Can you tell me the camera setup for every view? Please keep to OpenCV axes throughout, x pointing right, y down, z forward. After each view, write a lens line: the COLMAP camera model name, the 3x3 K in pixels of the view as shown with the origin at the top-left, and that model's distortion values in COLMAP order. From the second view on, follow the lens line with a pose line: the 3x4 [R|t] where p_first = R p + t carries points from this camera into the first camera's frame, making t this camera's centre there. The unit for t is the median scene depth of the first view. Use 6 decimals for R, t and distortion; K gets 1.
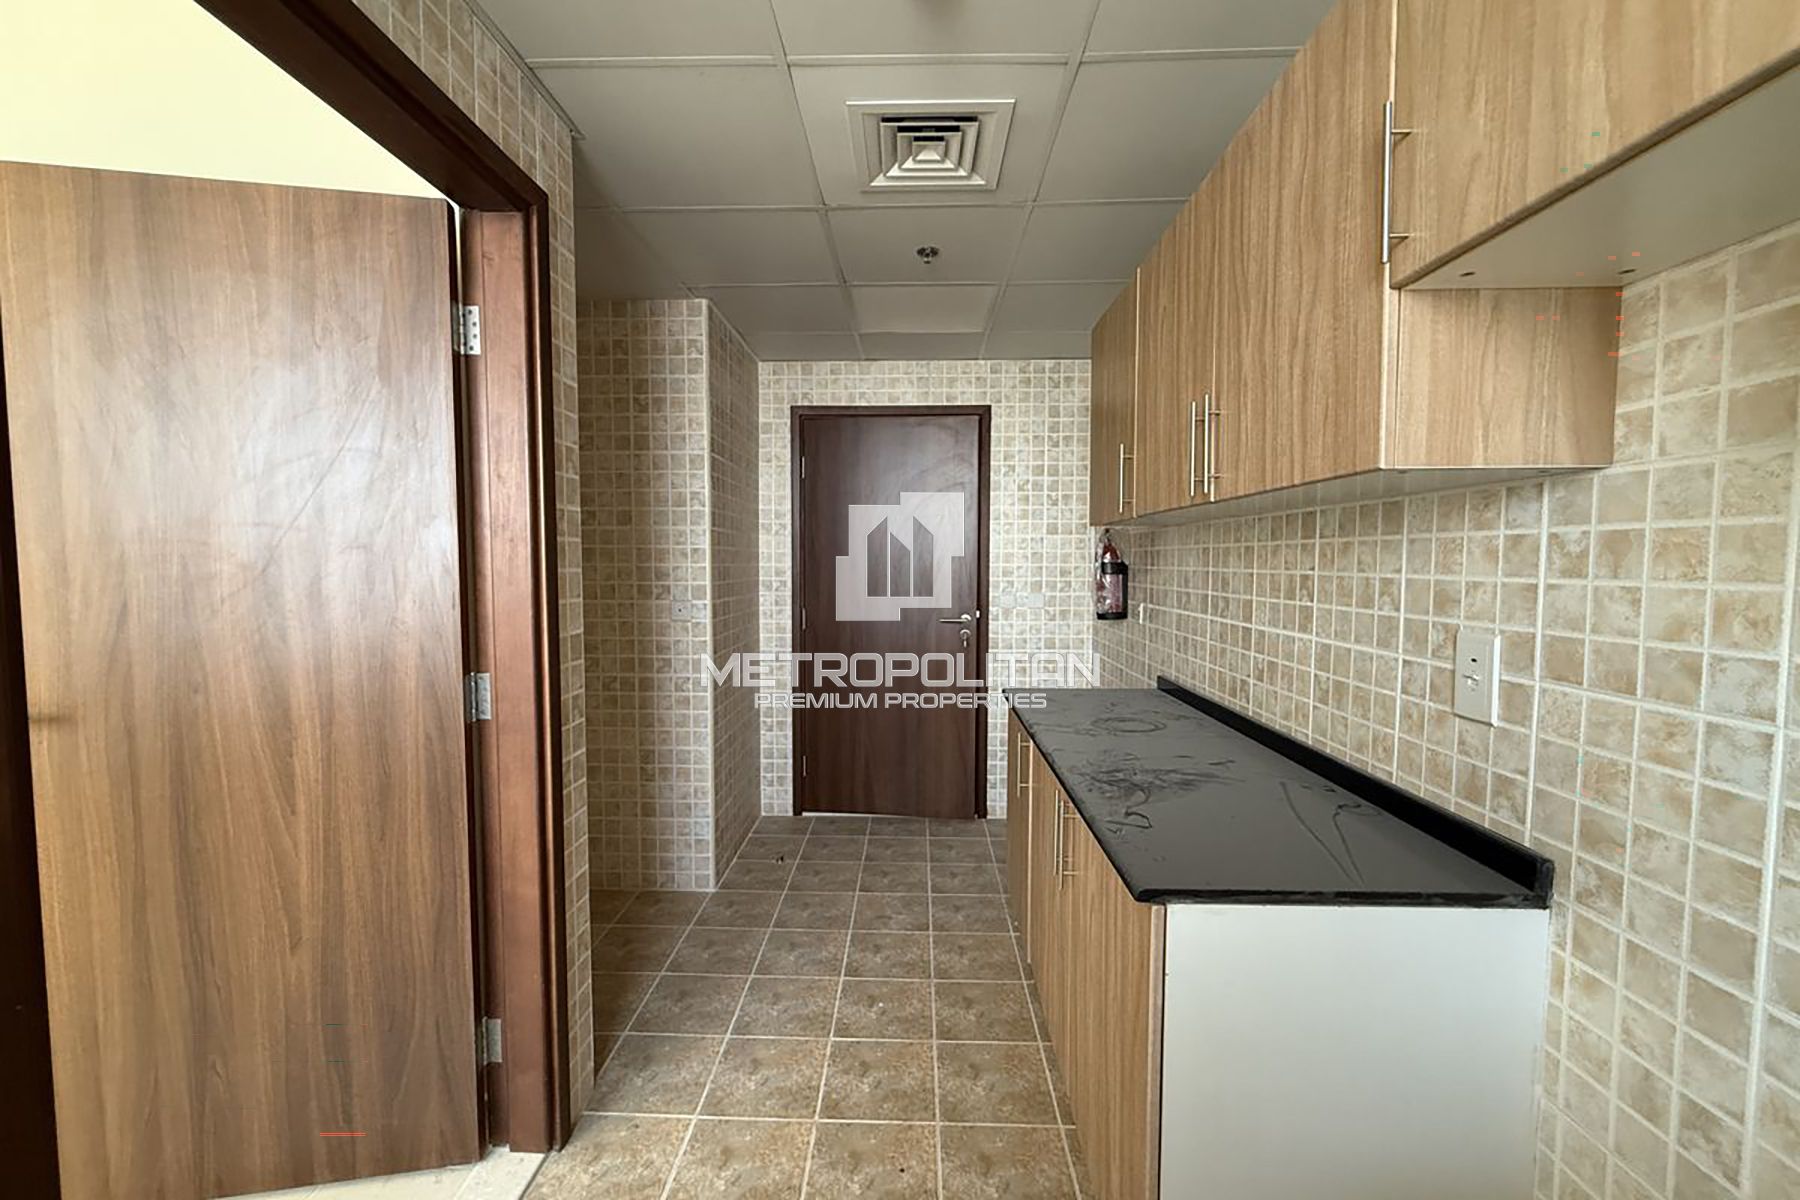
lens RADIAL K [[711.5, 0, 899.0], [0, 711.5, 602.4], [0, 0, 1]] dist [-0.003001, -0.000098]
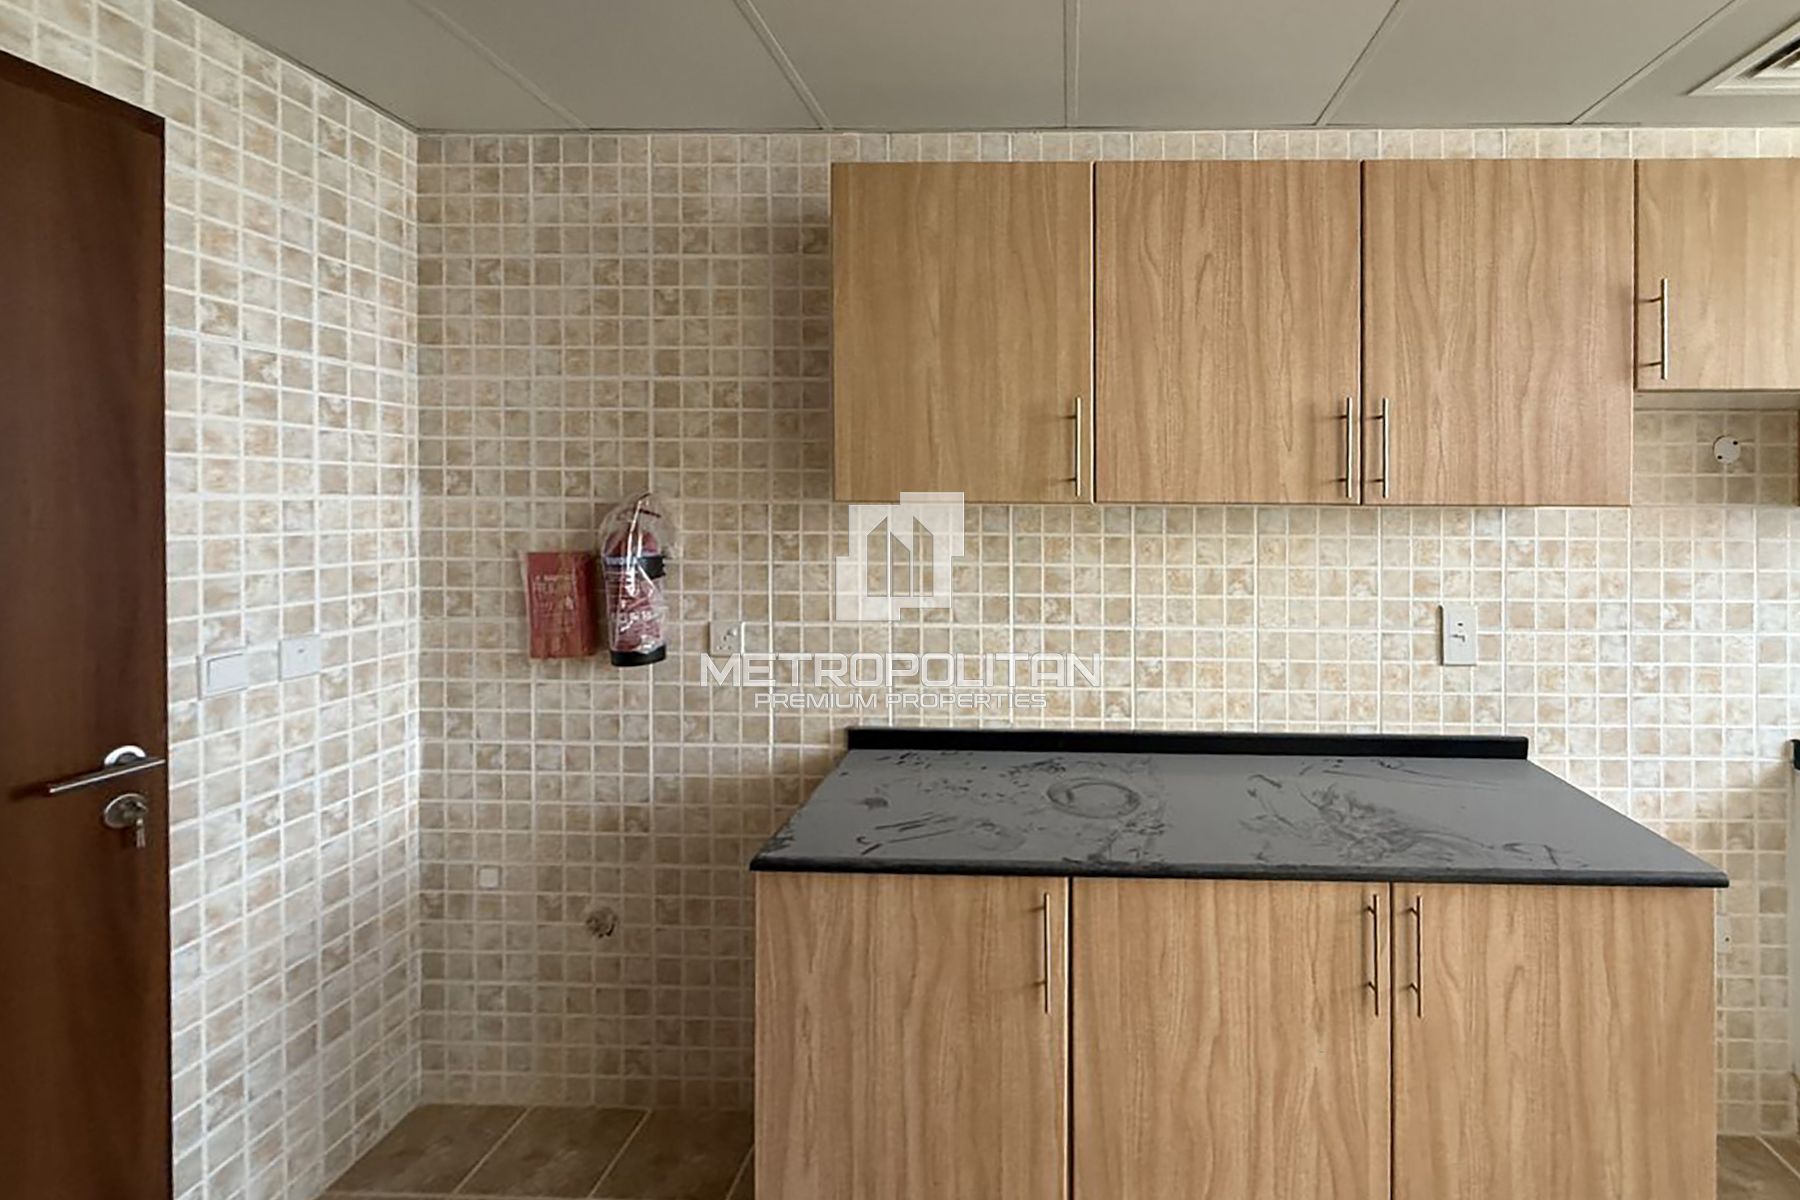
lens RADIAL K [[851.0, 0, 883.3], [0, 851.0, 492.2], [0, 0, 1]] dist [0.001162, -0.000627]
pose [[-0.006052, -0.002891, 0.999978, -0.694136], [0.052605, 0.998610, 0.003206, -0.191176], [-0.998597, 0.052623, -0.005892, 1.606453]]
